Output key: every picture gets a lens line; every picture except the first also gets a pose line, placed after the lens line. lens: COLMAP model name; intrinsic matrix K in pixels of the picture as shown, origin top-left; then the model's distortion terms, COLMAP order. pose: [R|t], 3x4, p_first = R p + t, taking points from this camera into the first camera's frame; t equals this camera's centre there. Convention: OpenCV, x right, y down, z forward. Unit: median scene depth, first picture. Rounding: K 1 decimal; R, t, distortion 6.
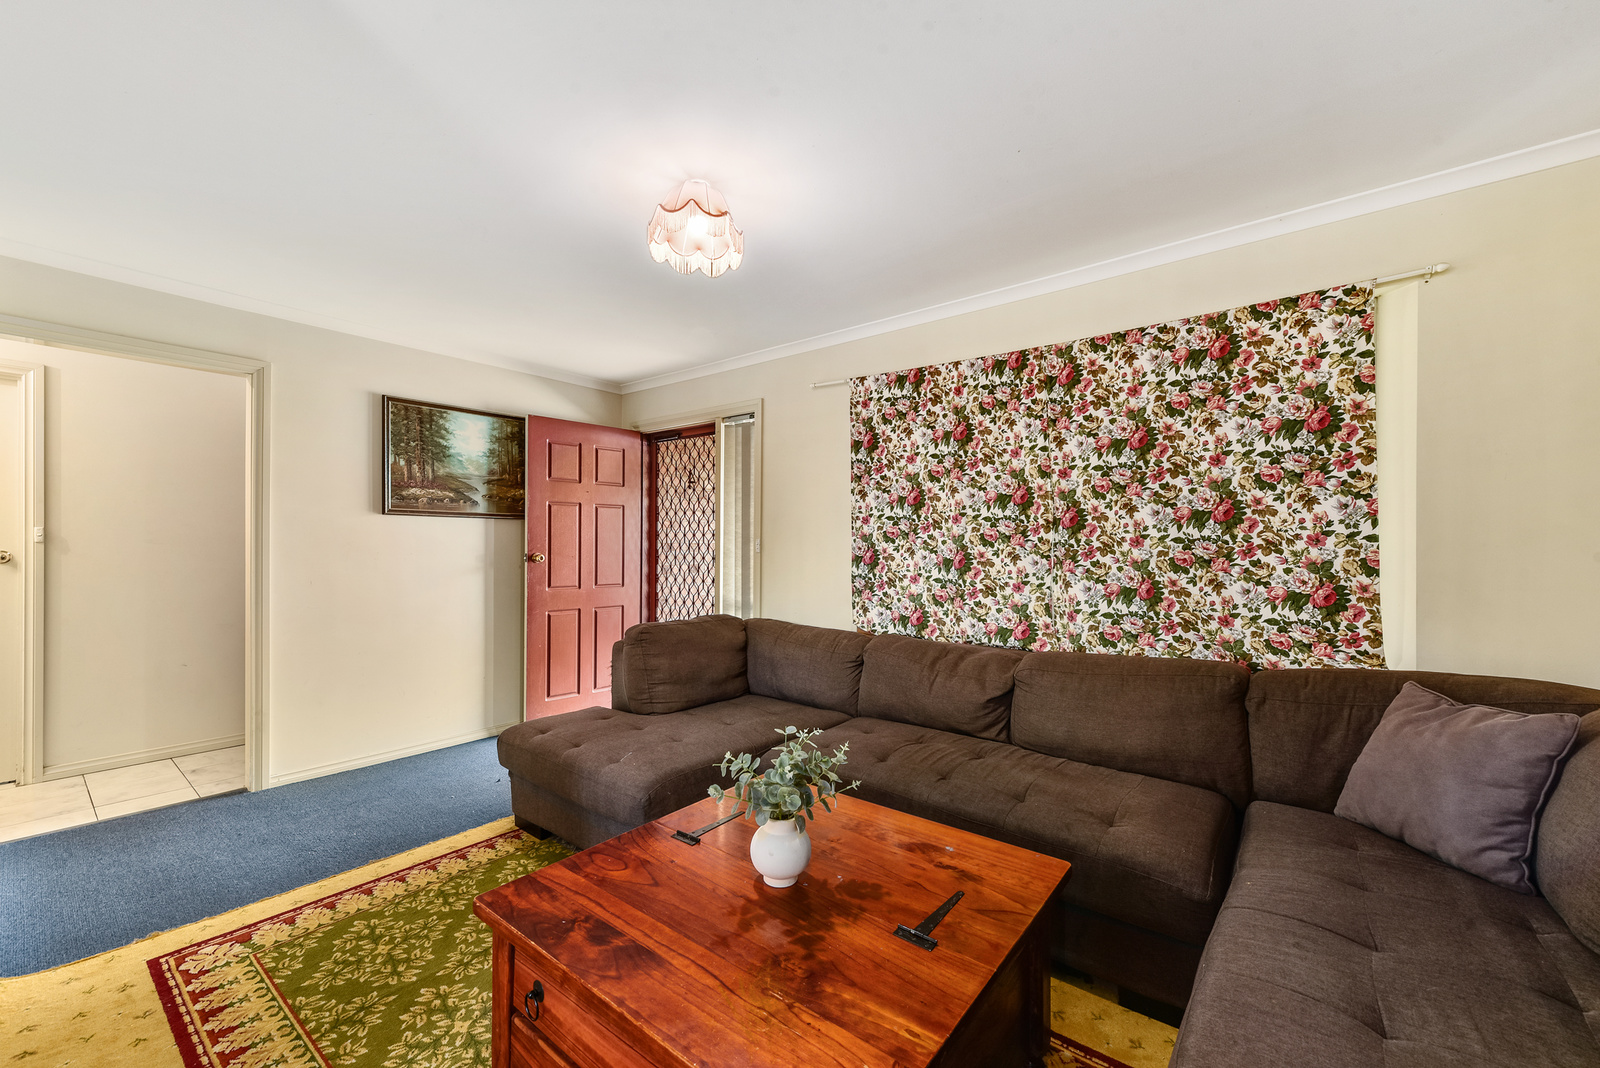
lens RADIAL K [[639.1, 0, 797.0], [0, 639.1, 523.0], [0, 0, 1]] dist [0.000618, 0.000048]
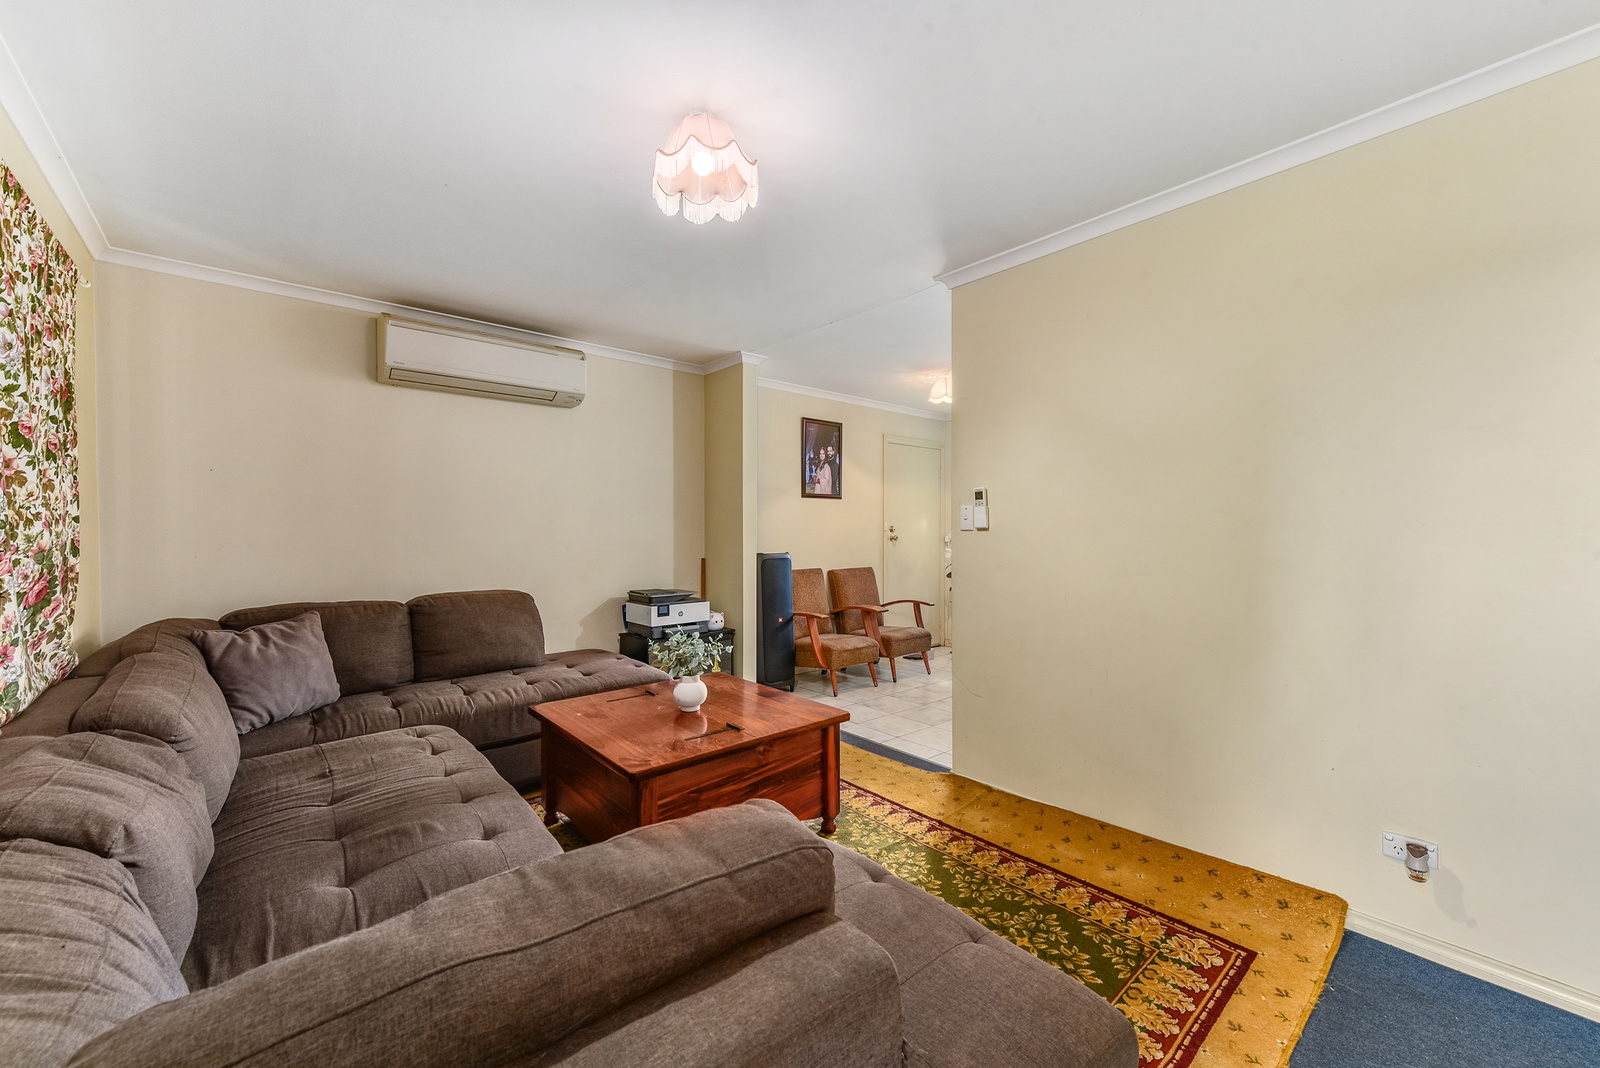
lens RADIAL K [[639.1, 0, 797.0], [0, 639.1, 523.0], [0, 0, 1]] dist [0.000618, 0.000048]
pose [[-0.984251, -0.002146, 0.176766, -0.510717], [-0.008804, 0.999281, -0.036890, 0.071479], [-0.176559, -0.037865, -0.983561, 2.183531]]
